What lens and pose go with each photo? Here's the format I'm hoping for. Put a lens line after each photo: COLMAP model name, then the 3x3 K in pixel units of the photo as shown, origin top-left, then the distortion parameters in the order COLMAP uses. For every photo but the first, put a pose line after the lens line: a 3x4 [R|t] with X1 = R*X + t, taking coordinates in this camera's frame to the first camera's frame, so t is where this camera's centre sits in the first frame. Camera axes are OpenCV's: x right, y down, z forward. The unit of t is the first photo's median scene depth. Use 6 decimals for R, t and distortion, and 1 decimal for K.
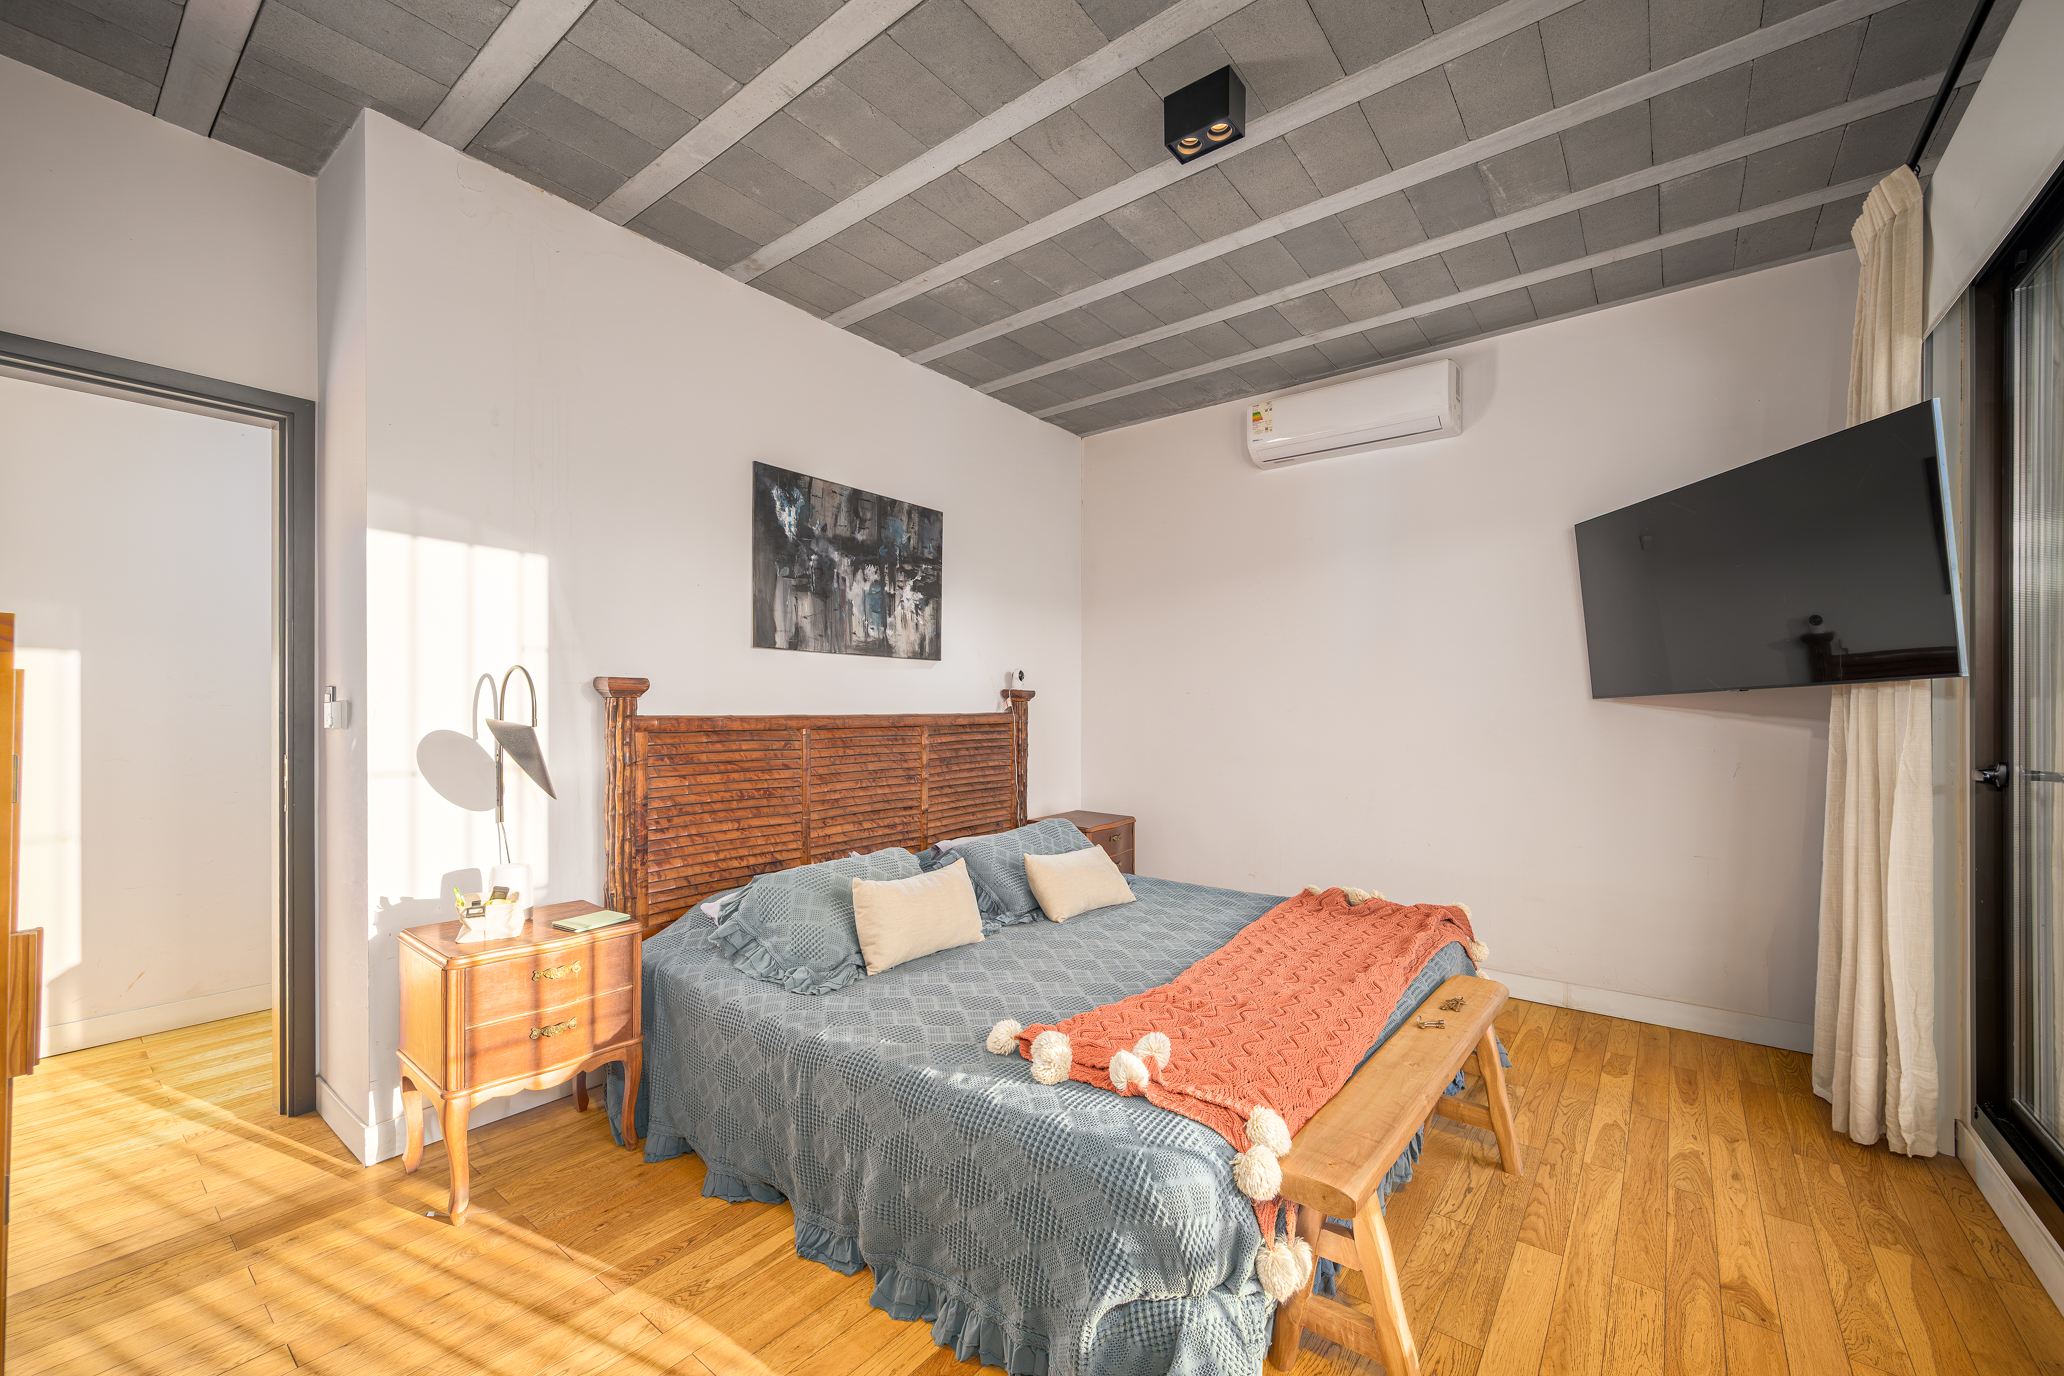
lens RADIAL K [[812.5, 0, 1035.3], [0, 812.5, 702.0], [0, 0, 1]] dist [0.000940, 0.000458]
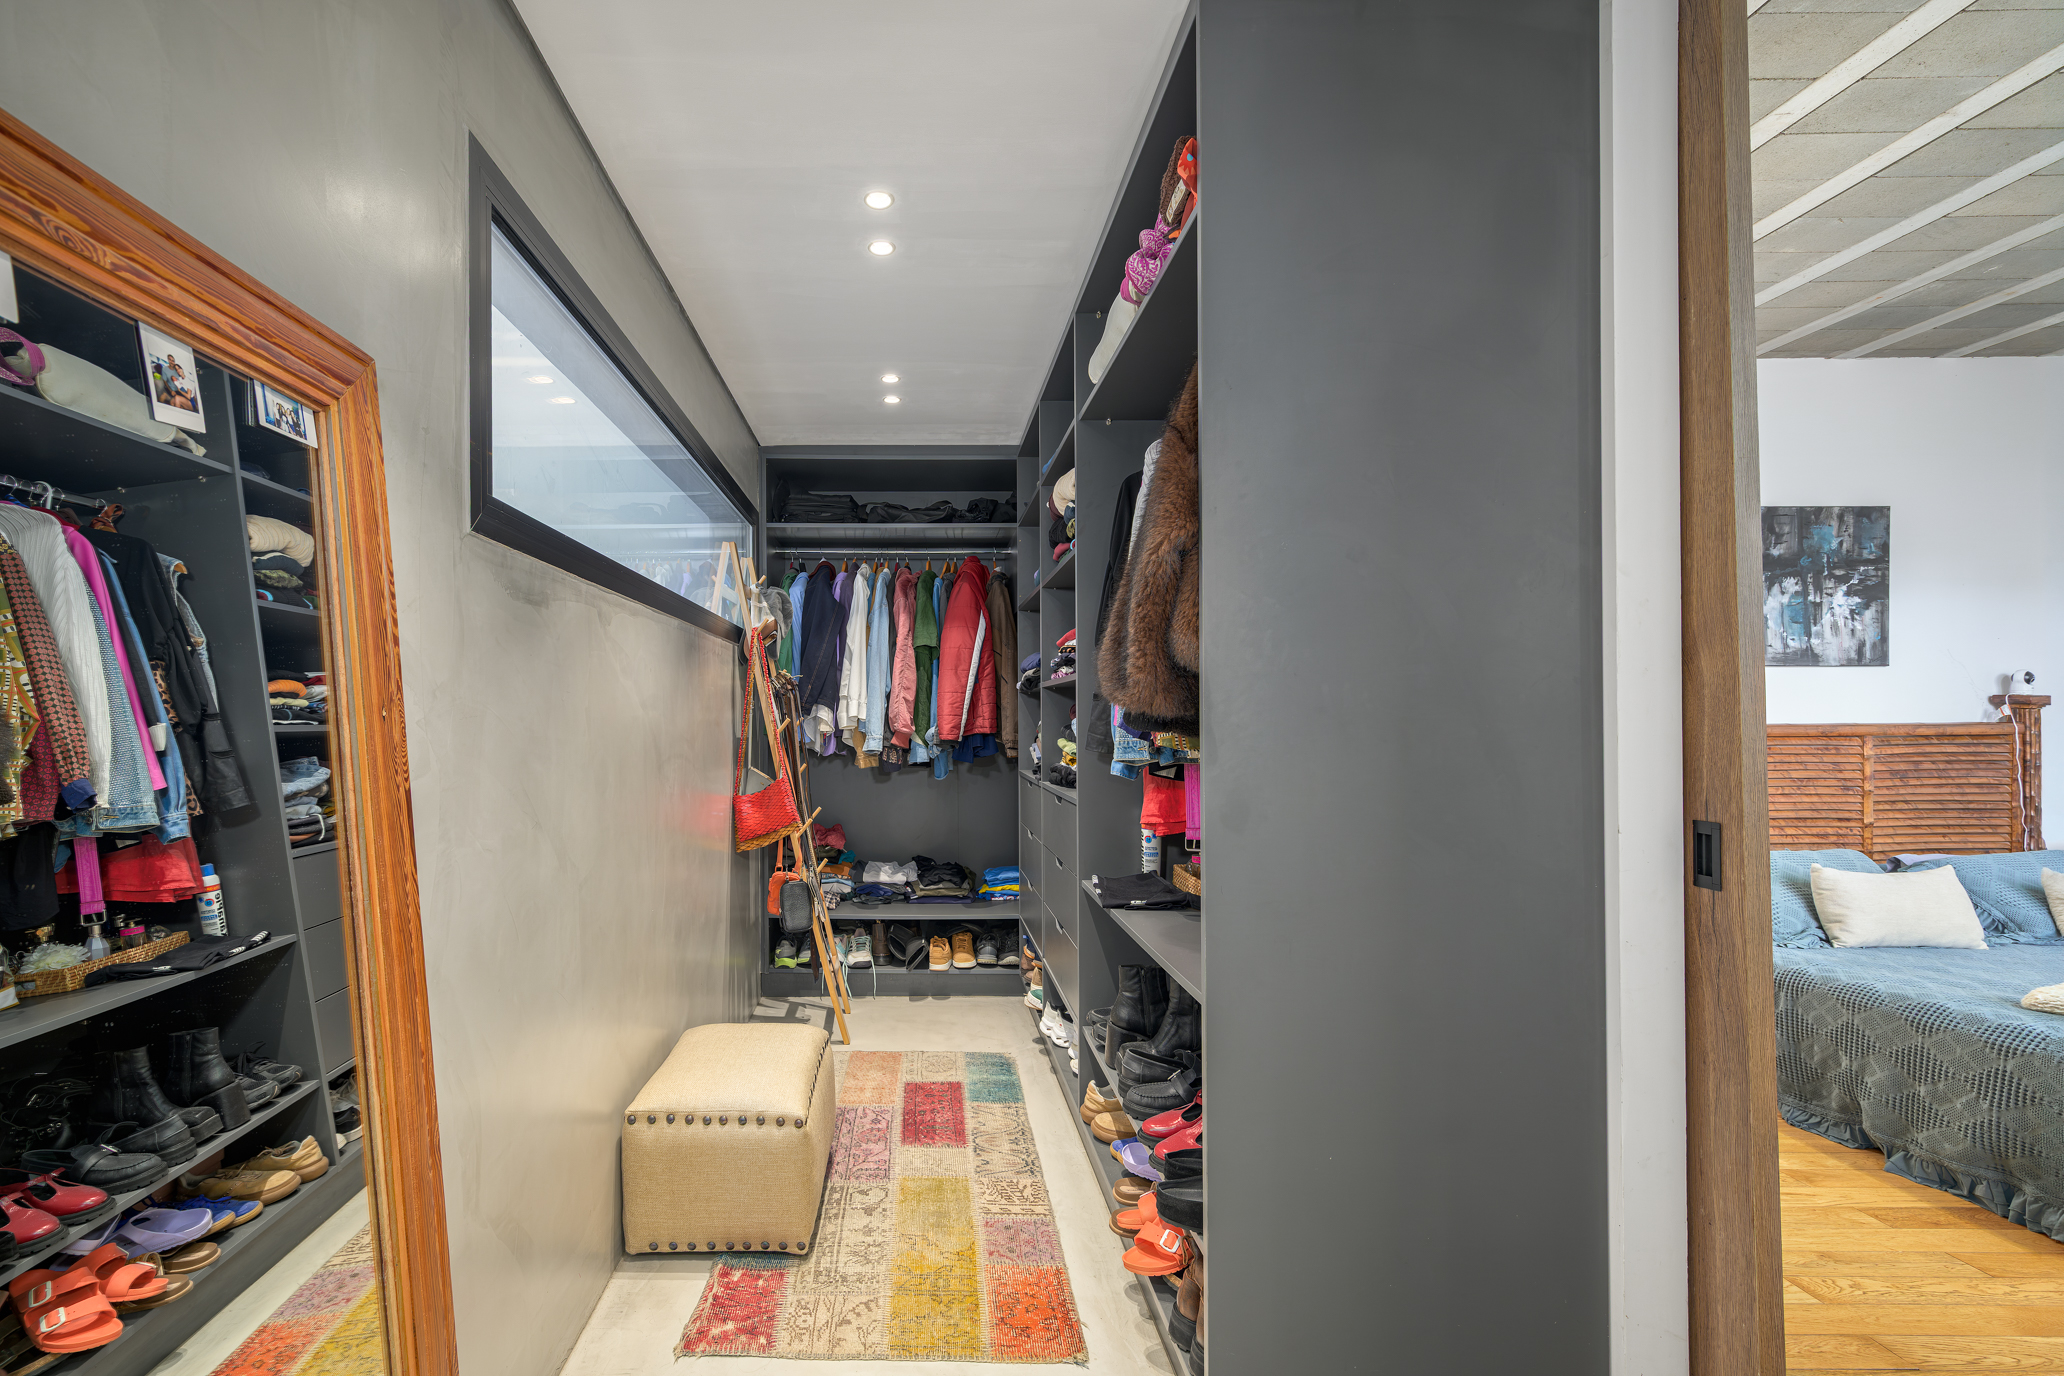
lens RADIAL K [[812.5, 0, 978.2], [0, 812.5, 712.3], [0, 0, 1]] dist [0.000940, 0.000458]
pose [[0.613855, -0.007175, -0.789386, -0.022391], [0.008757, 0.999959, -0.002279, -0.005391], [0.789370, -0.005514, 0.613893, -0.422263]]
